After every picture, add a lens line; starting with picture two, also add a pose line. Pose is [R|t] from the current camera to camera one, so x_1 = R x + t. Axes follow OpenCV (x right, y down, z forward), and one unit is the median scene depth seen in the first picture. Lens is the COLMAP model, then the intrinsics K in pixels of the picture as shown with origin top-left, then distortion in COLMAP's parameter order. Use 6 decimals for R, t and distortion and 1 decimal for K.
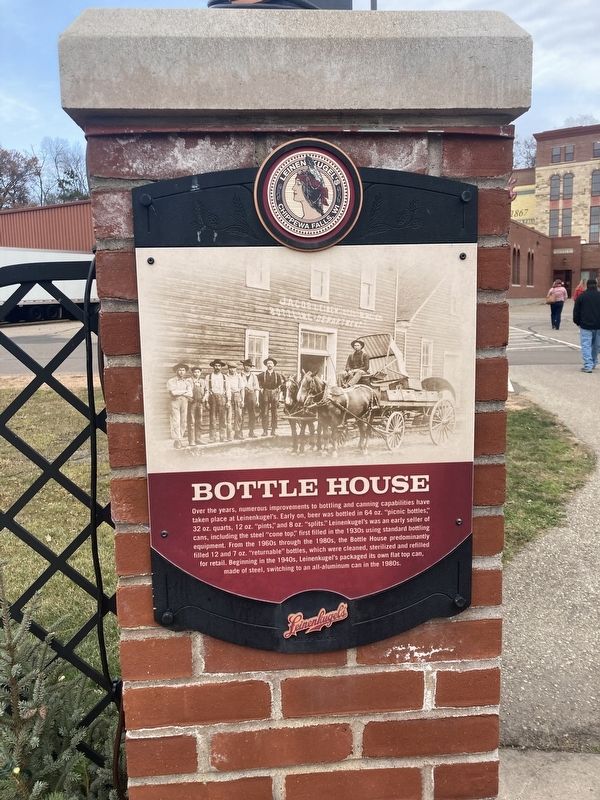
lens RADIAL K [[673.5, 0, 300.0], [0, 673.5, 400.0], [0, 0, 1]] dist [0.049490, -0.005733]
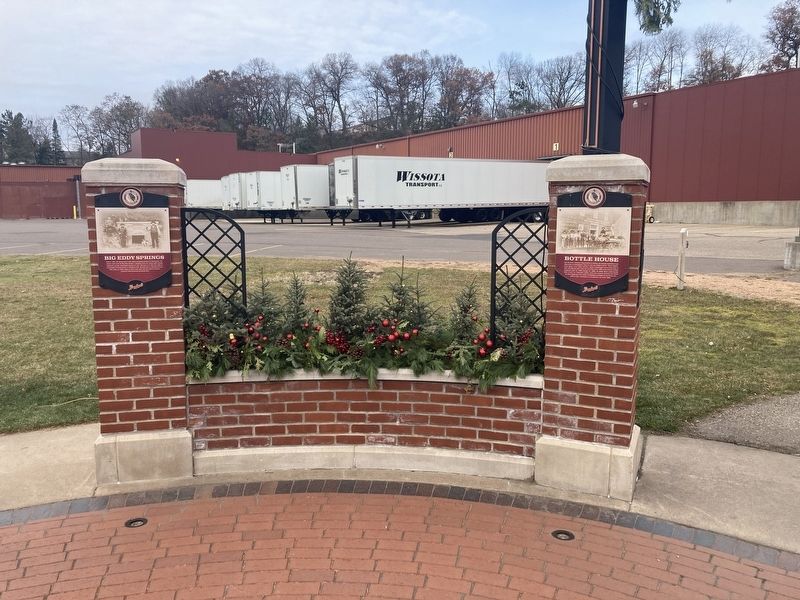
lens RADIAL K [[673.5, 0, 400.0], [0, 673.5, 300.0], [0, 0, 1]] dist [0.049490, -0.005733]
pose [[0.886329, 0.081689, -0.455794, 0.992642], [-0.083614, 0.996370, 0.015978, 0.445006], [0.455445, 0.023949, 0.889942, -3.711189]]
